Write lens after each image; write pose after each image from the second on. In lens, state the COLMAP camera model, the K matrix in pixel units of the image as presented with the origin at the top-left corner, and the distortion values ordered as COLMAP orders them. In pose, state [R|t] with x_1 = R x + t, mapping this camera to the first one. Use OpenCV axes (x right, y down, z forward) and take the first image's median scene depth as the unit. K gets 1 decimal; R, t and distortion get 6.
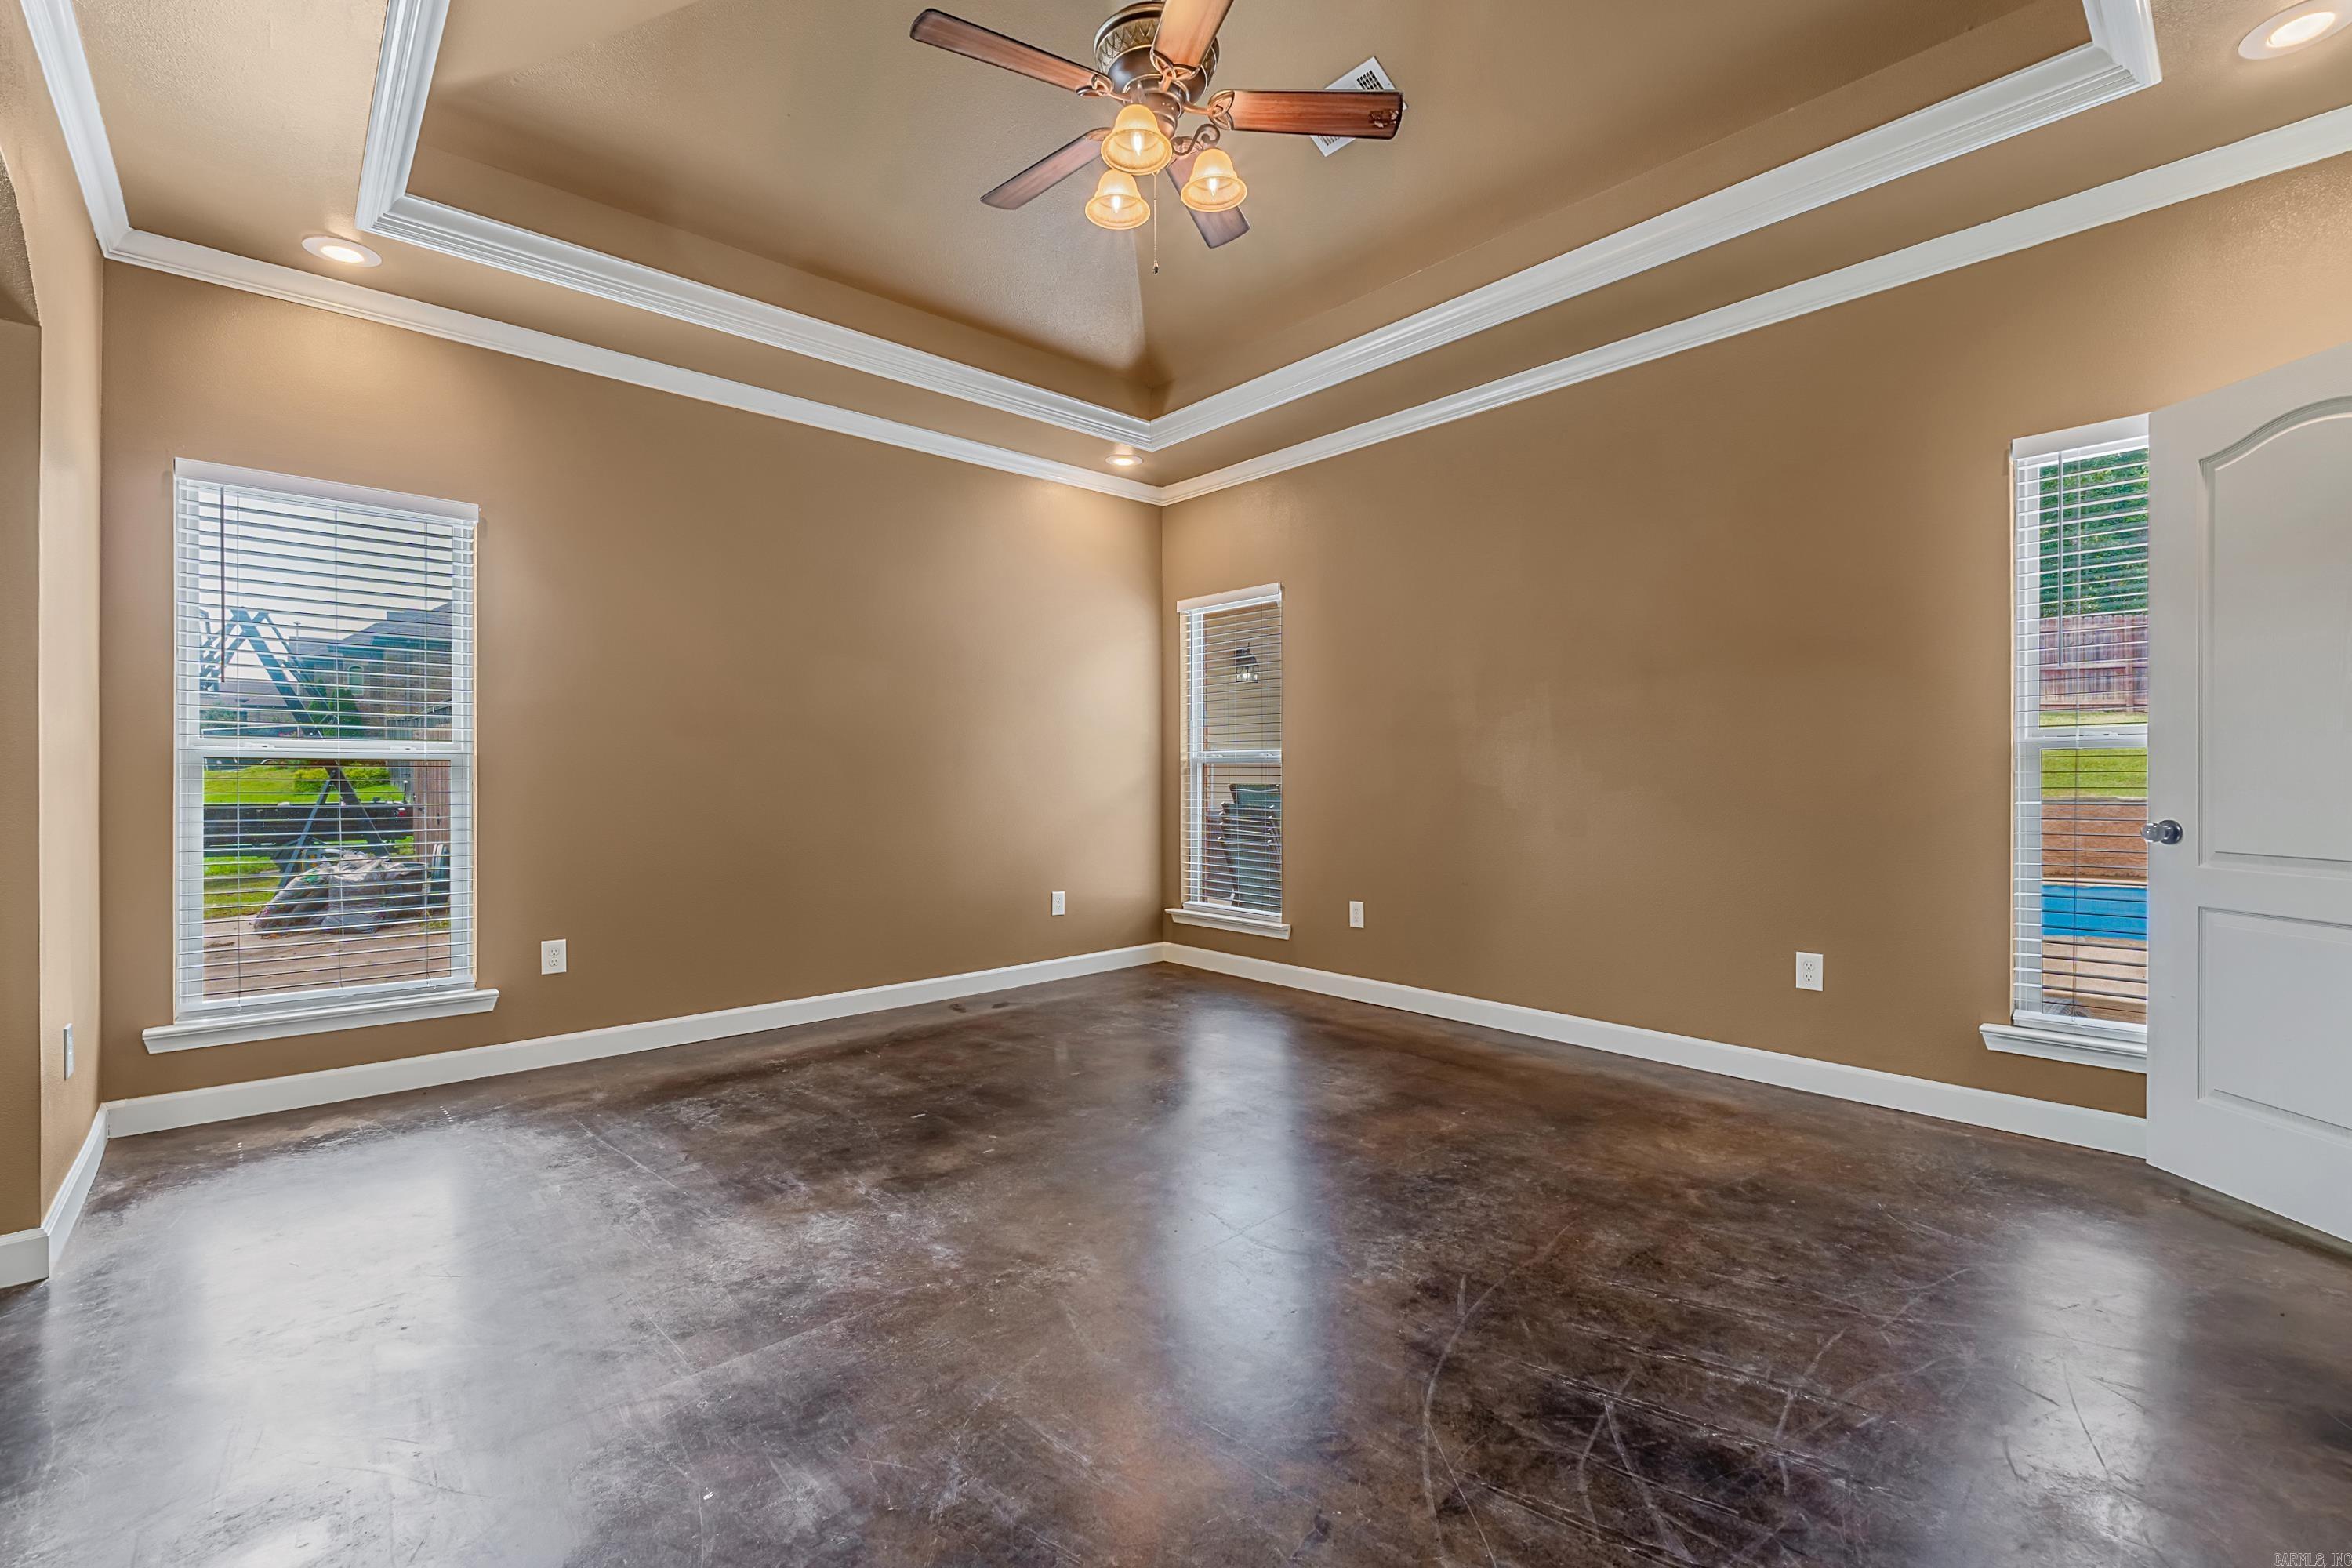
lens RADIAL K [[1003.8, 0, 1176.0], [0, 1003.8, 784.0], [0, 0, 1]] dist [-0.008048, 0.000092]
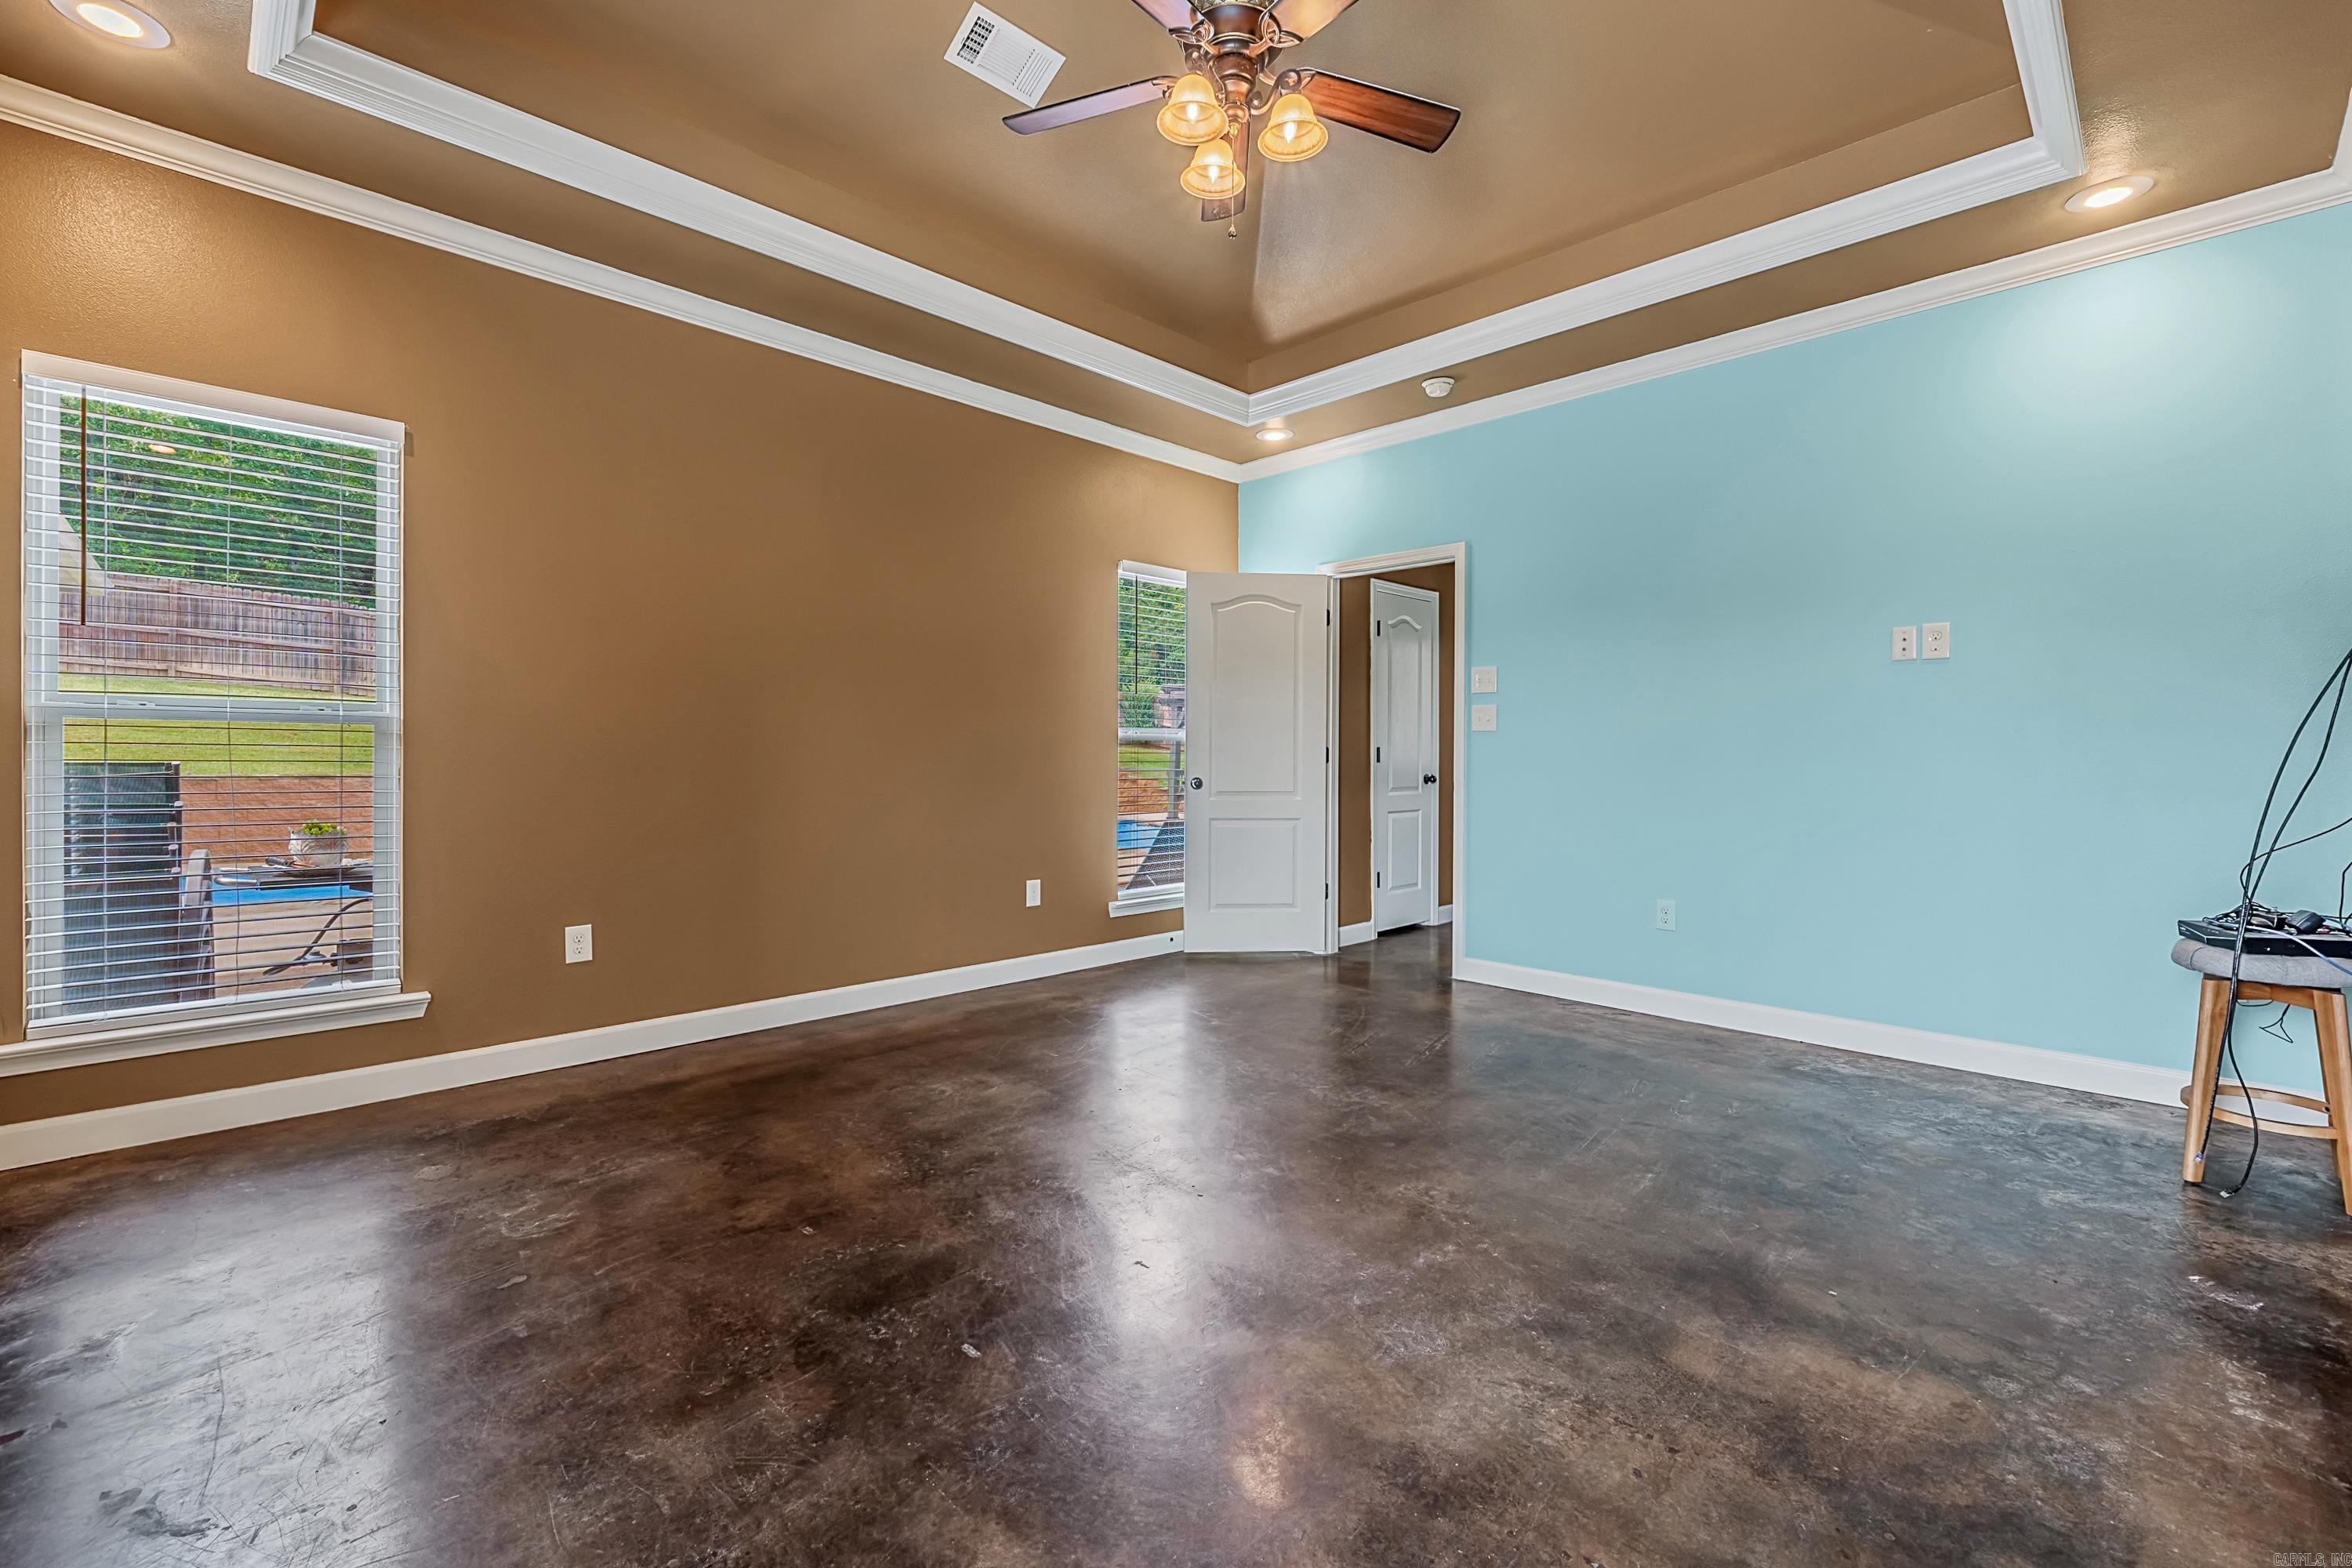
lens RADIAL K [[997.2, 0, 1181.7], [0, 997.2, 764.6], [0, 0, 1]] dist [-0.004230, -0.000697]
pose [[-0.050087, -0.004511, 0.998735, -0.982053], [0.004905, 0.999977, 0.004763, 0.000629], [-0.998733, 0.005137, -0.050064, 1.088084]]
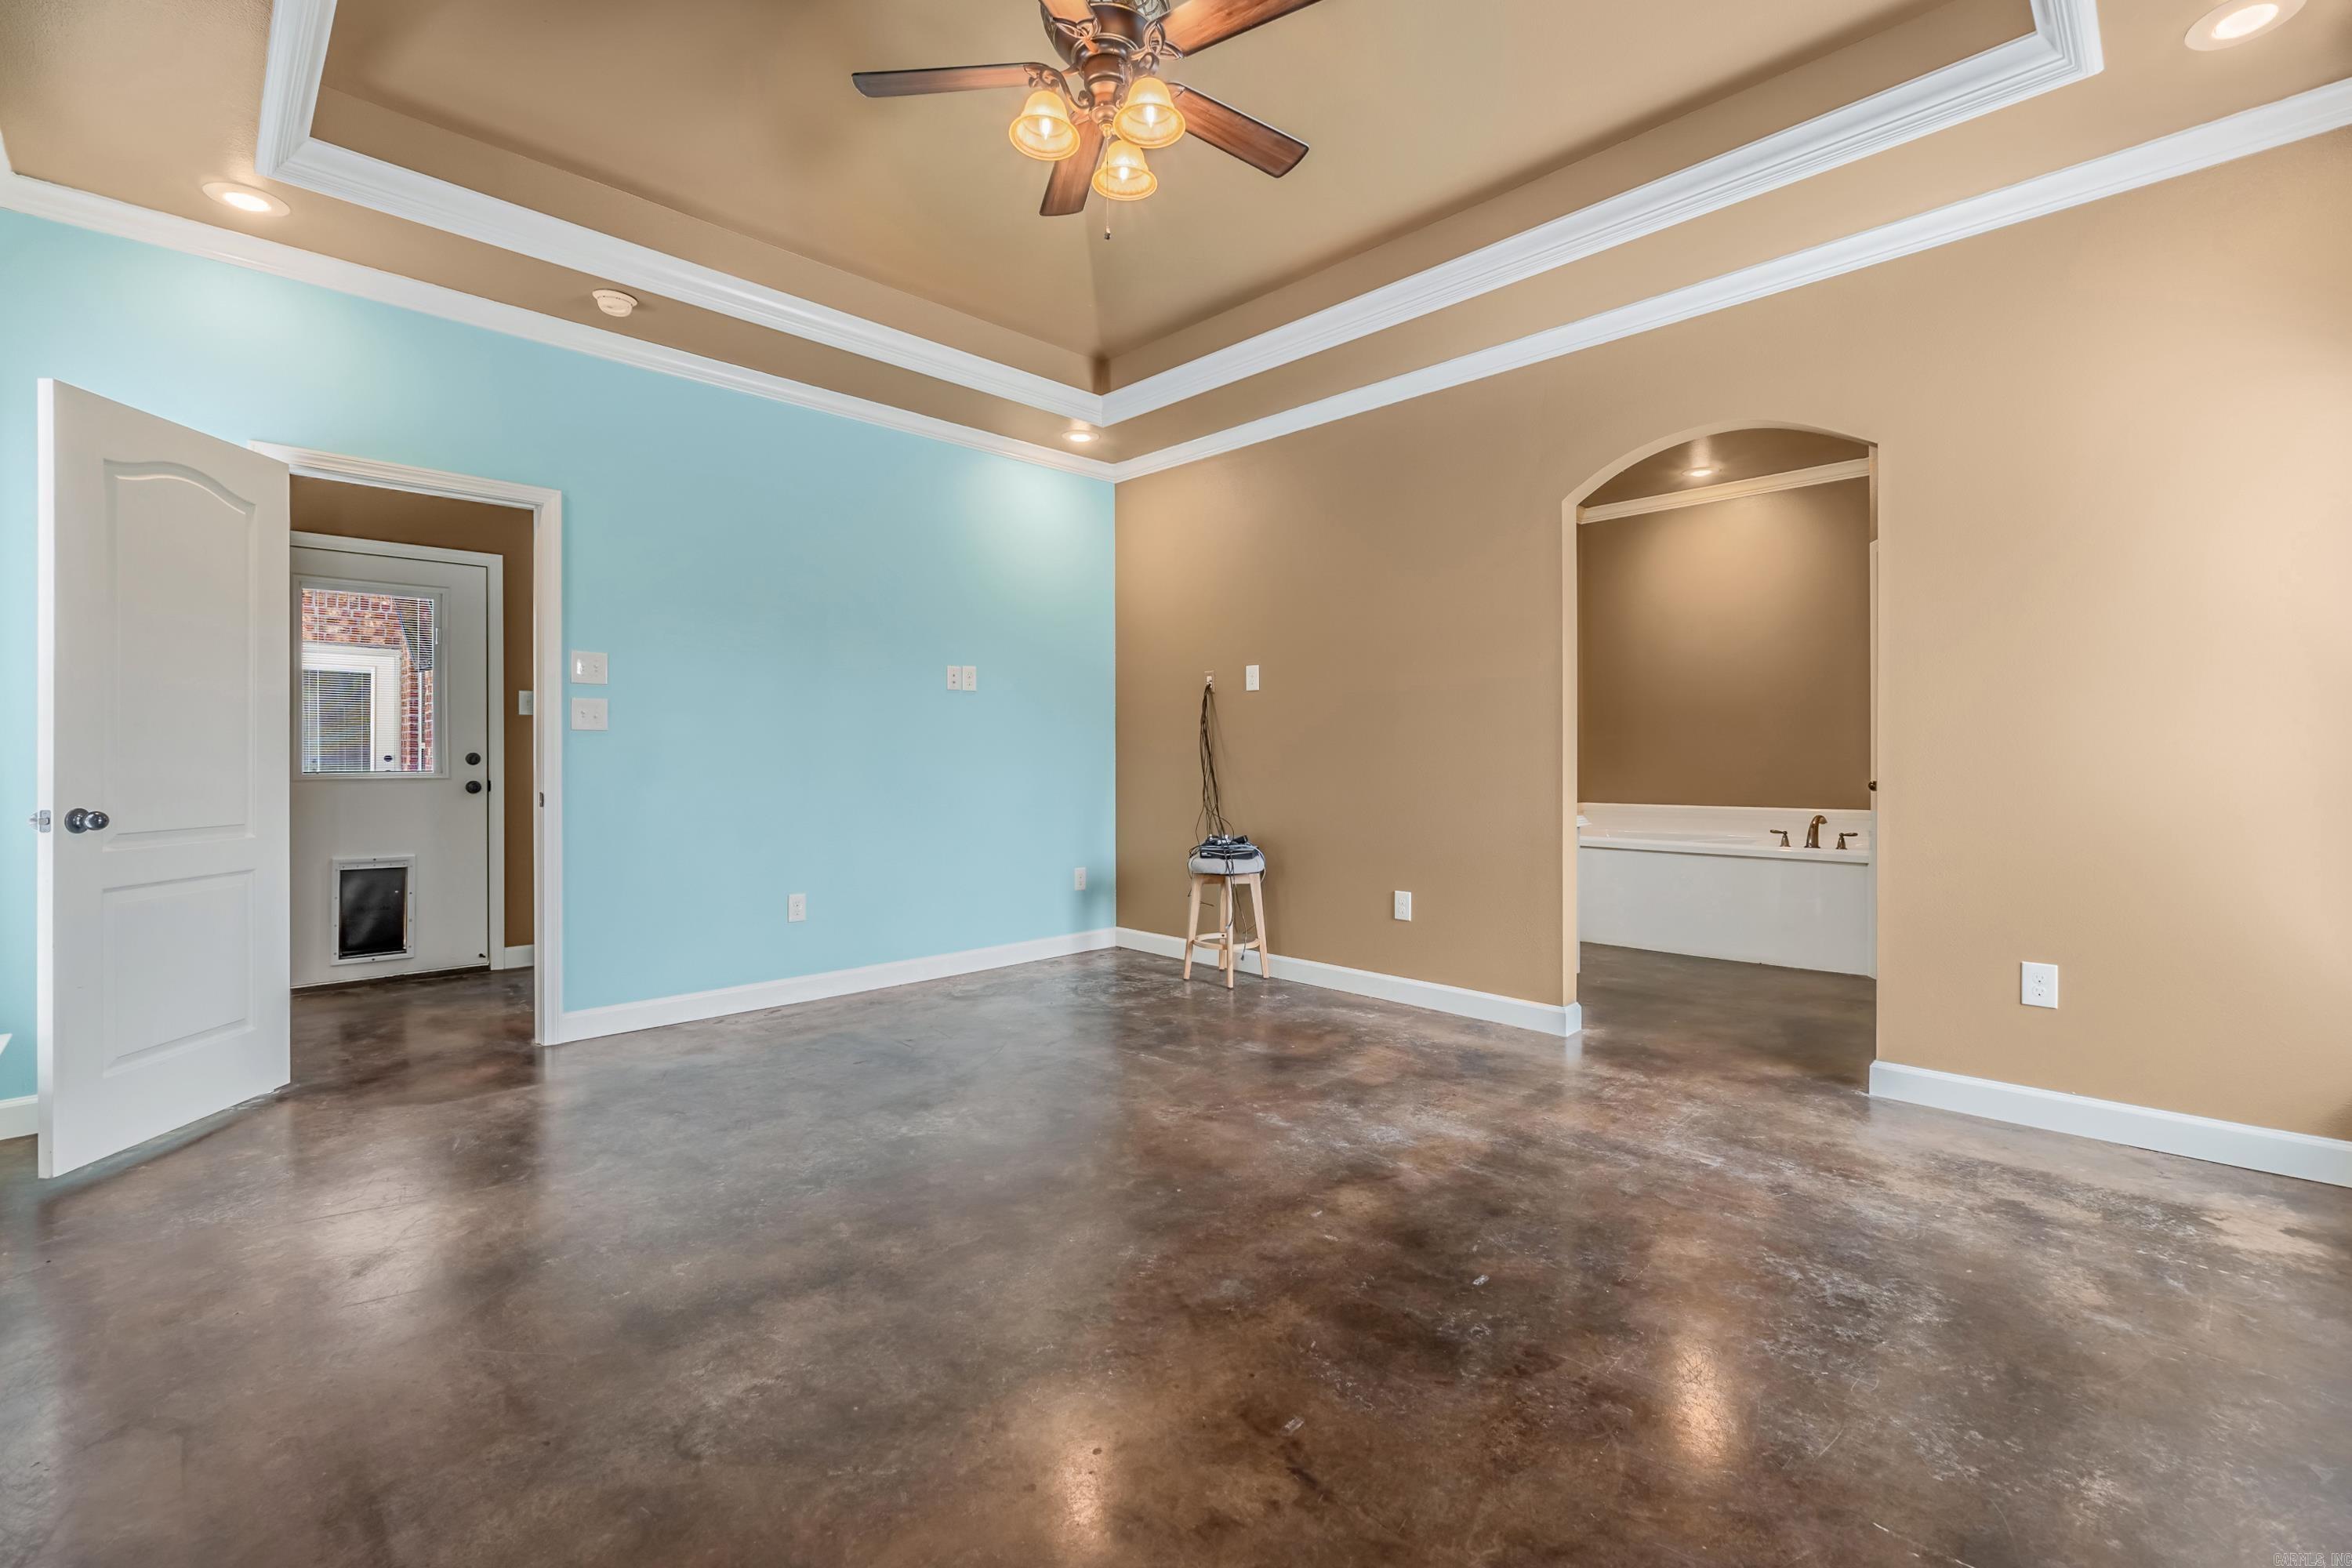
lens RADIAL K [[1003.8, 0, 1176.0], [0, 1003.8, 784.0], [0, 0, 1]] dist [-0.008048, 0.000092]
pose [[-0.998895, 0.008120, -0.046287, -0.039465], [0.006499, 0.999364, 0.035052, -0.015155], [0.046542, 0.034713, -0.998313, 1.947725]]
